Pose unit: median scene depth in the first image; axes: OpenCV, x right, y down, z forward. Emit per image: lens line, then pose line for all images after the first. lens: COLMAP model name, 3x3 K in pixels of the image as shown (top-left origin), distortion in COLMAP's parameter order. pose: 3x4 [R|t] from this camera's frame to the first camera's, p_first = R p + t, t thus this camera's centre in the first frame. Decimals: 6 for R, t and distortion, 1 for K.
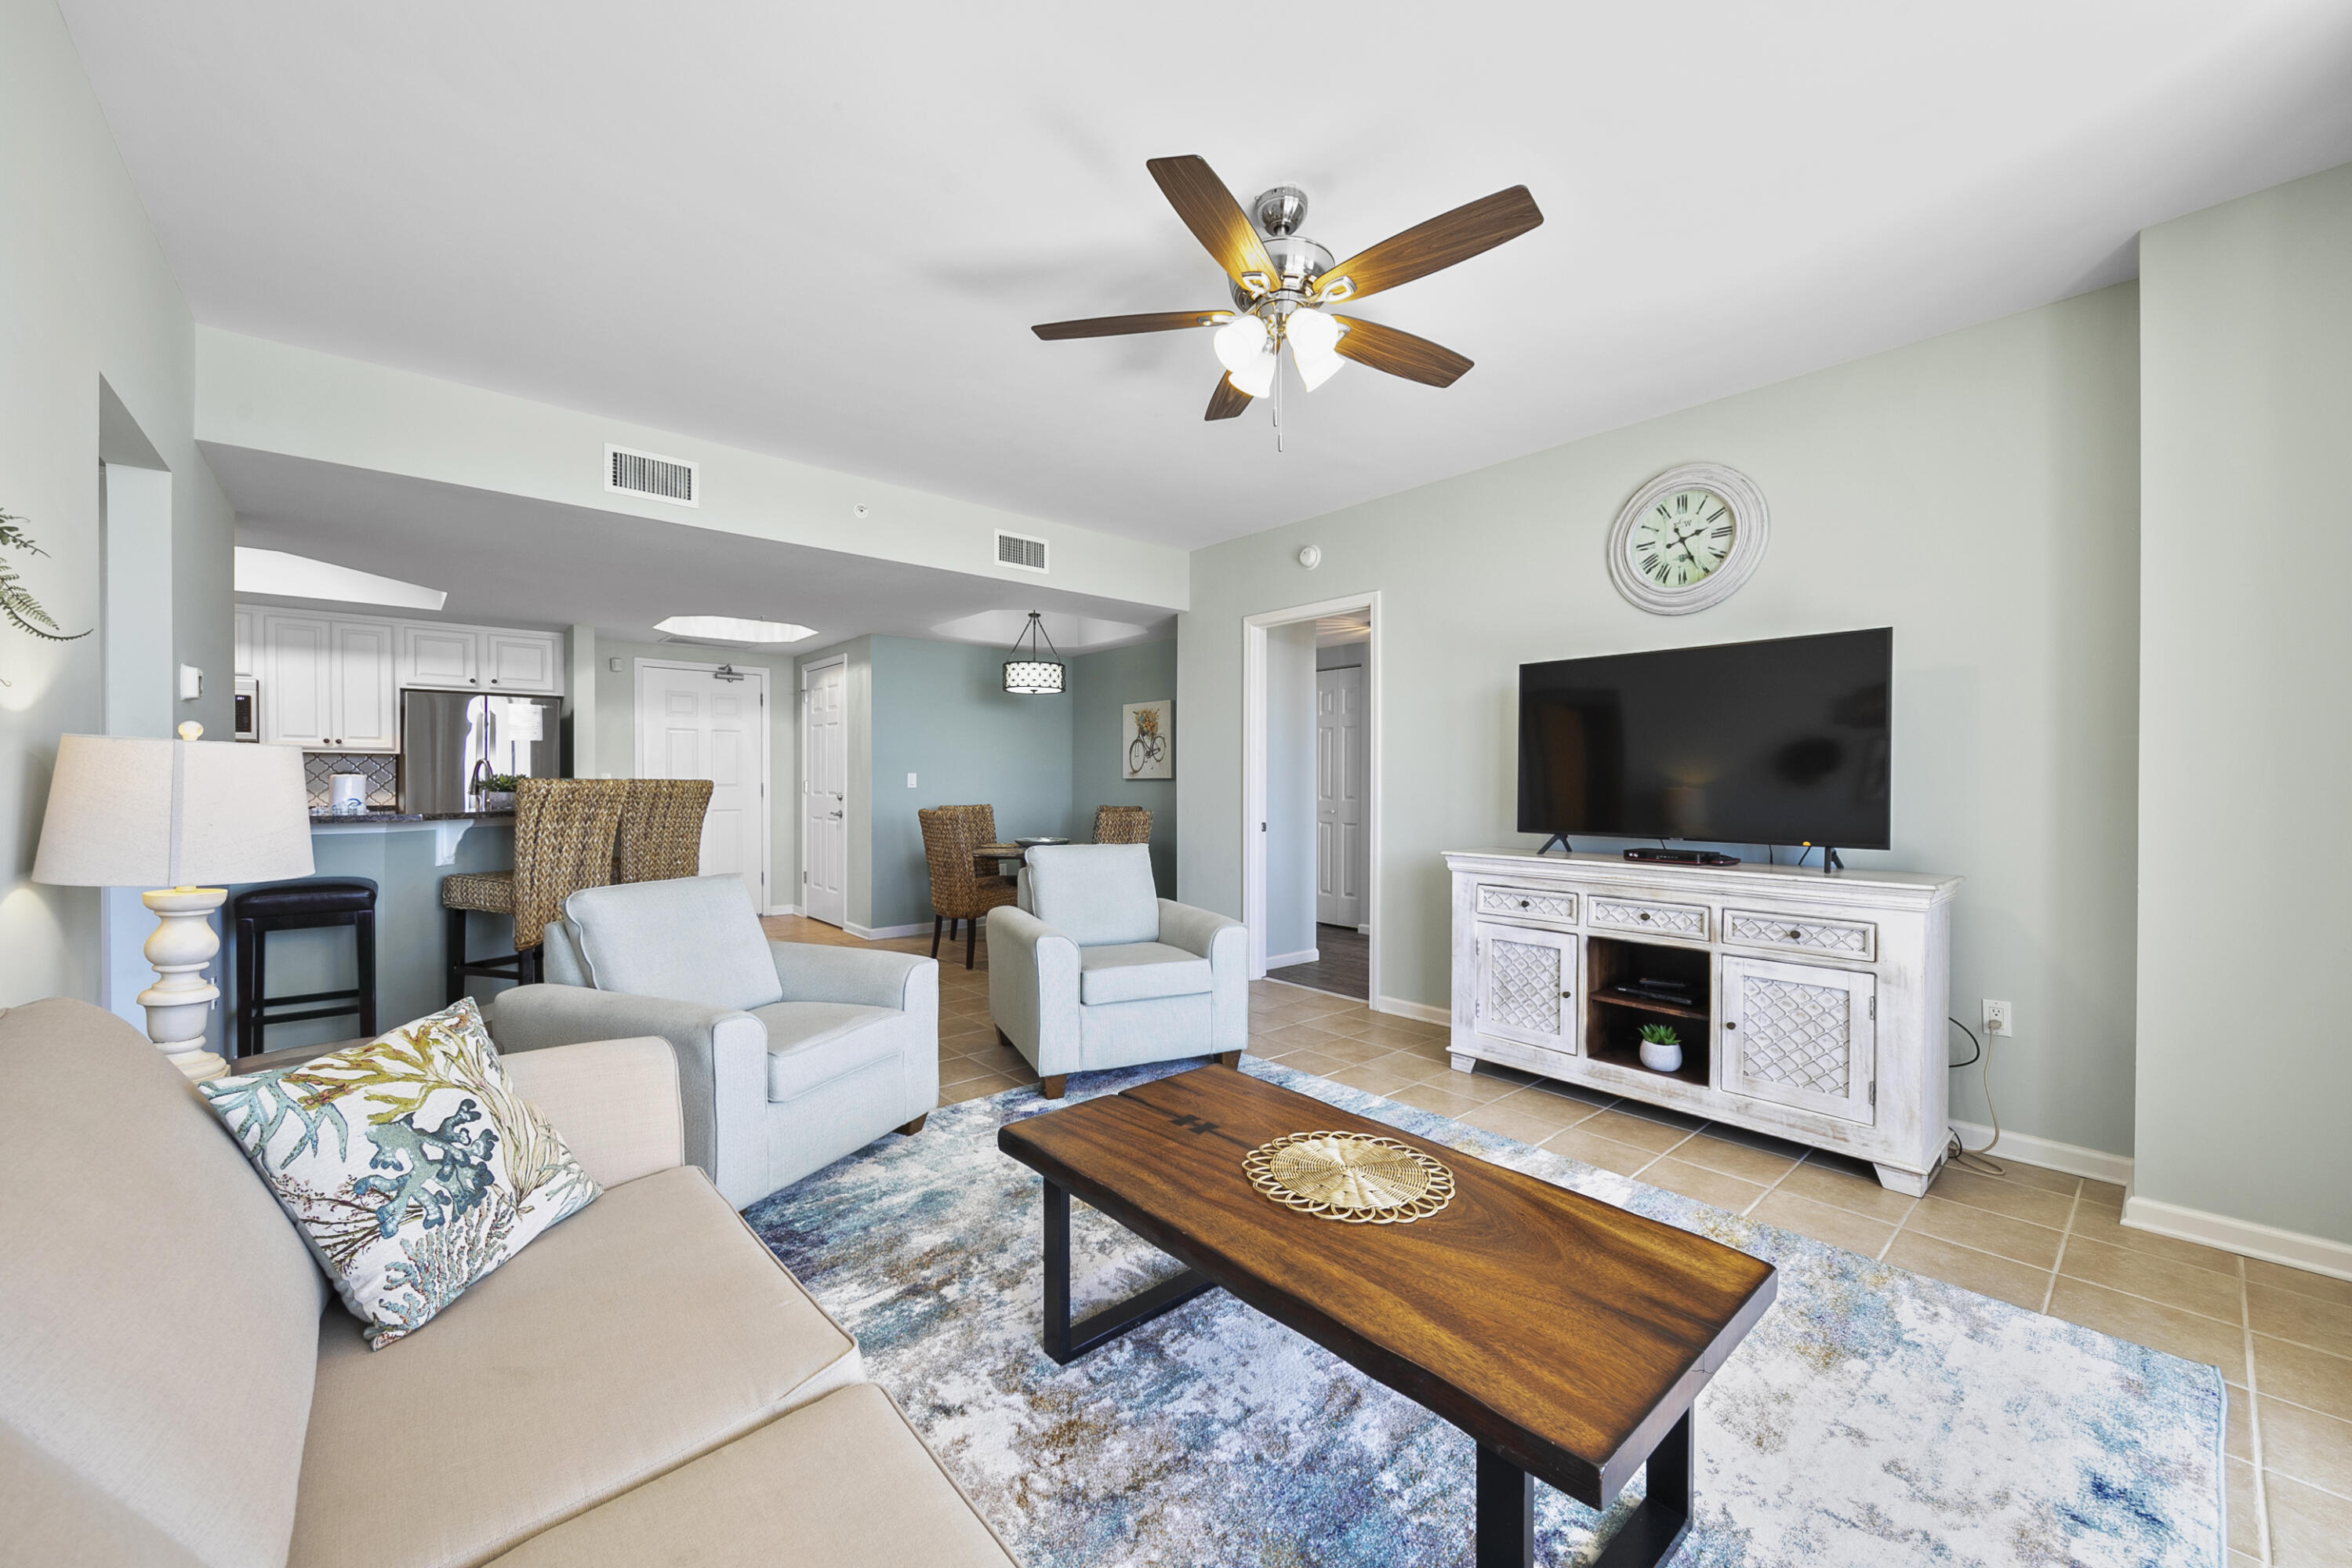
lens RADIAL K [[887.8, 0, 1176.0], [0, 887.8, 784.0], [0, 0, 1]] dist [0.006084, -0.000086]
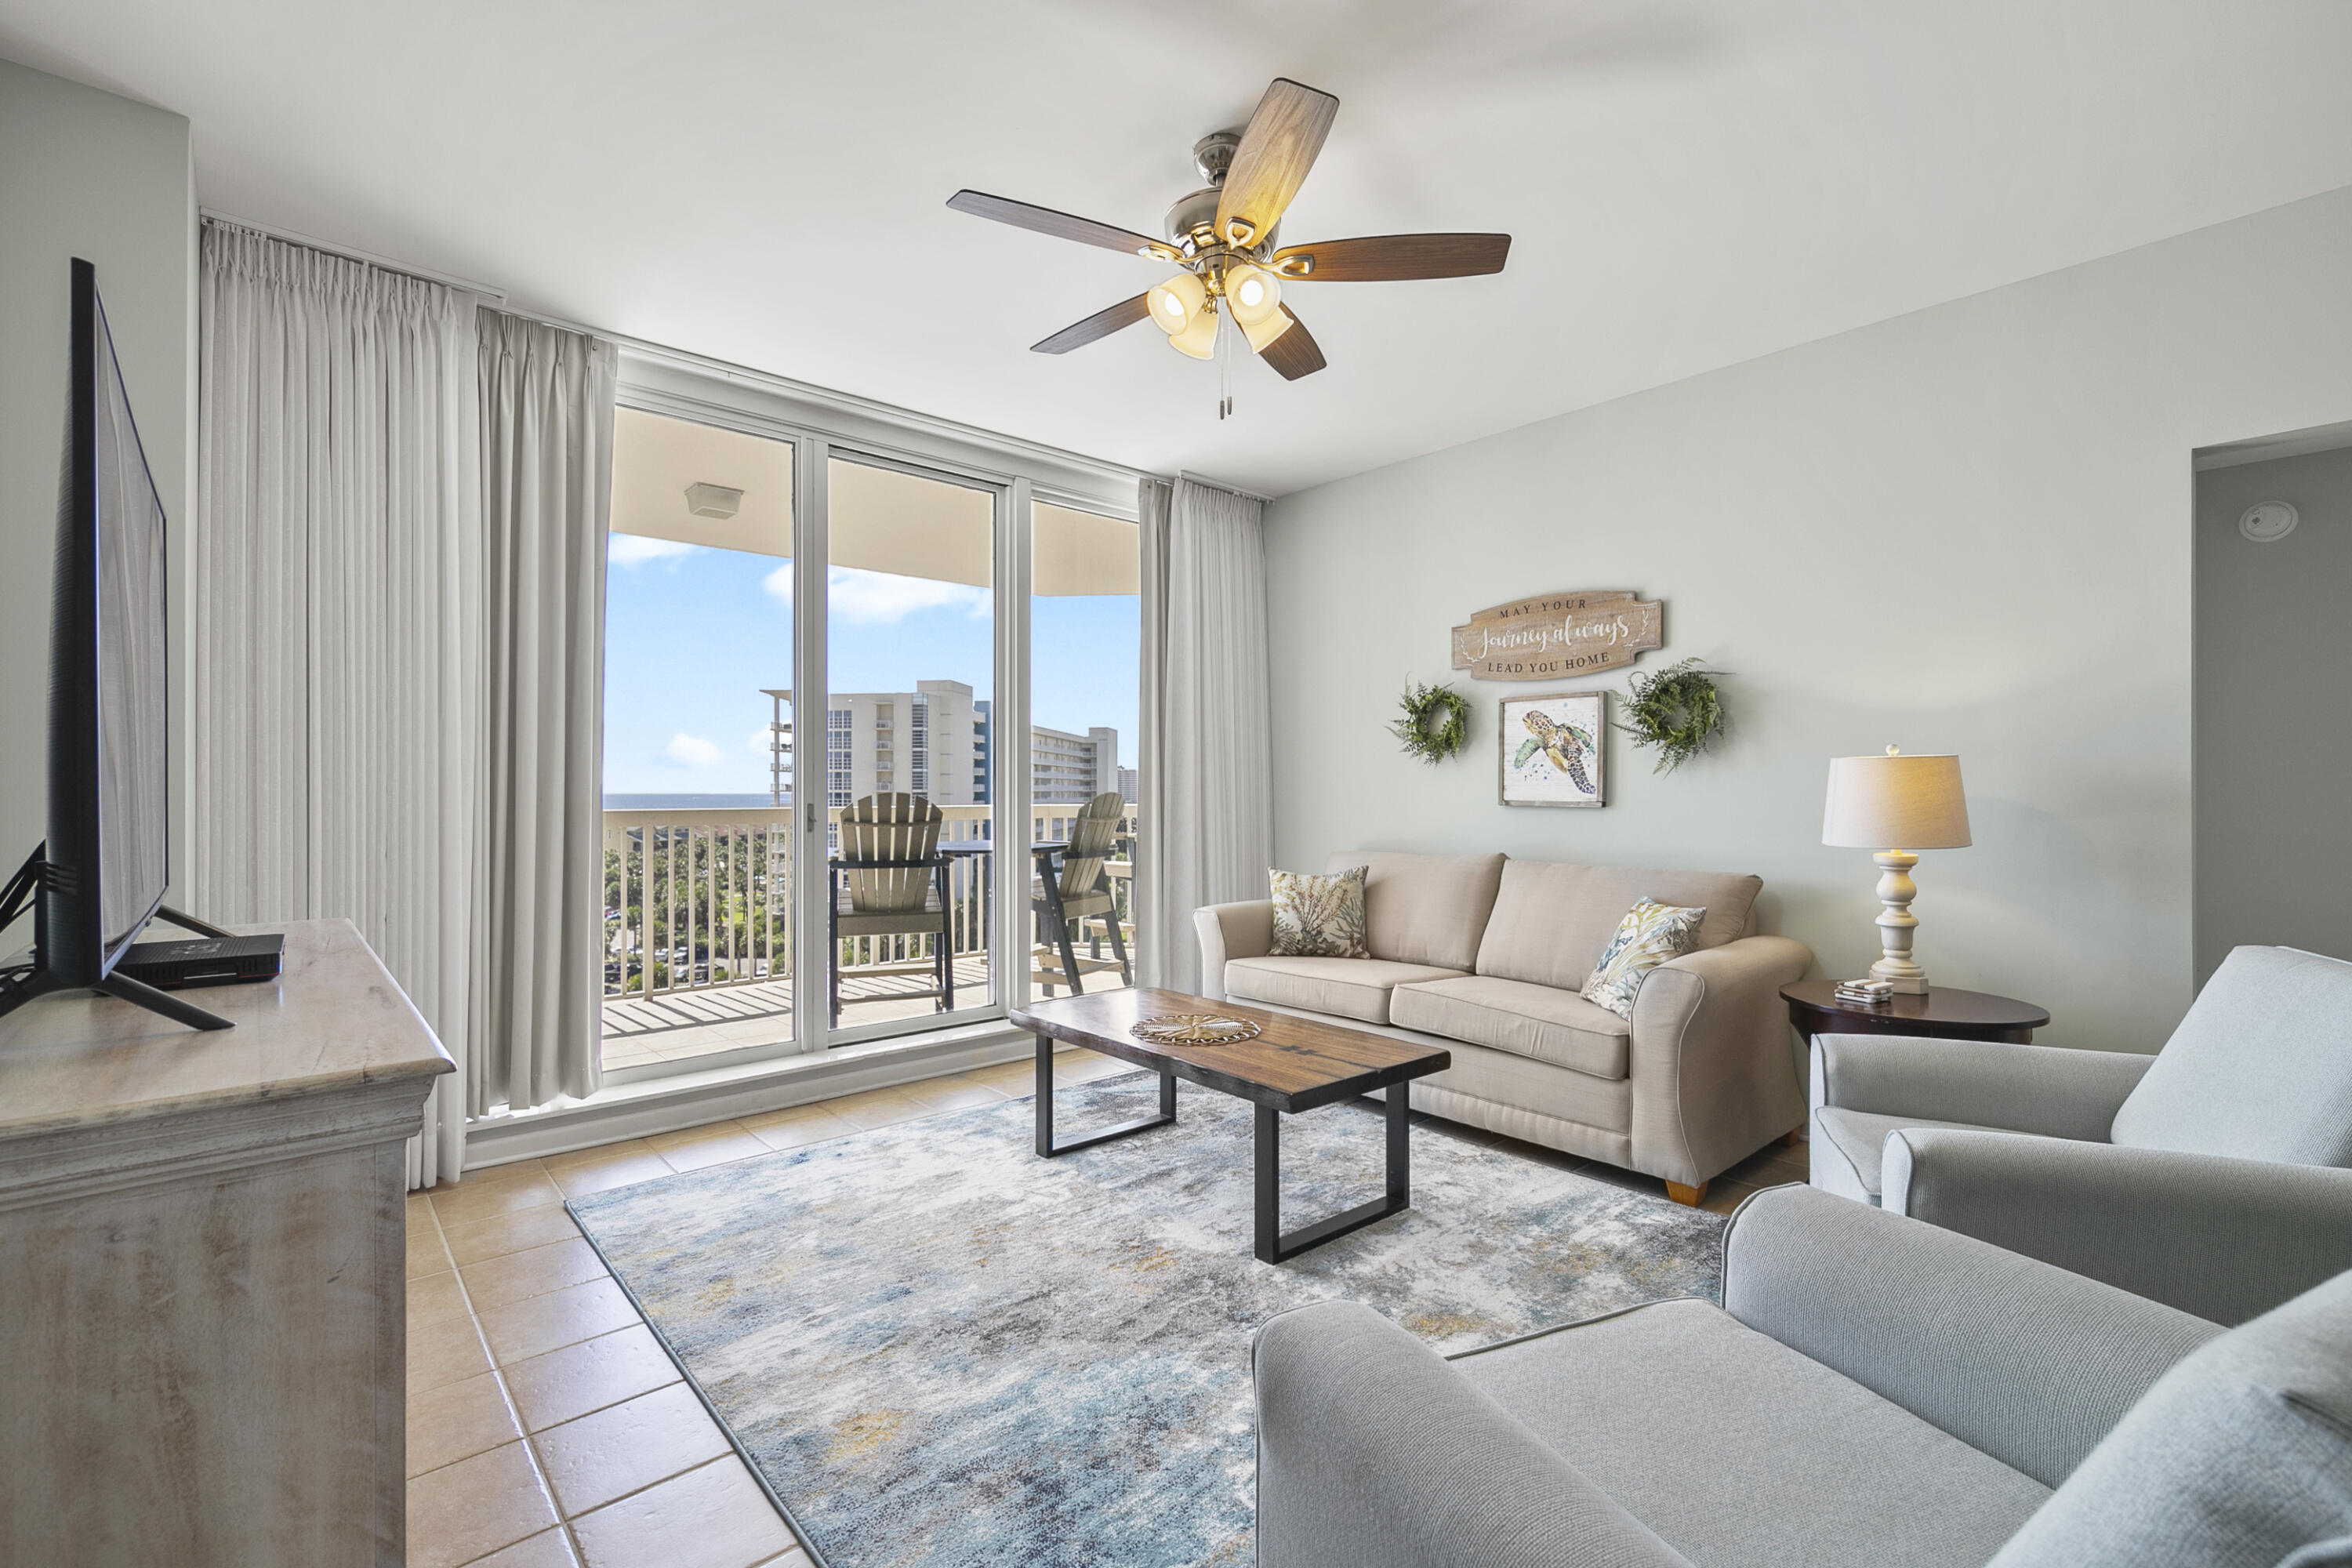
lens RADIAL K [[1039.1, 0, 1171.1], [0, 1039.1, 781.0], [0, 0, 1]] dist [0.002726, 0.000163]
pose [[-1.000000, -0.000435, 0.000170, 0.123205], [-0.000436, 0.999986, -0.005343, 0.001922], [-0.000167, -0.005343, -0.999986, 1.503503]]
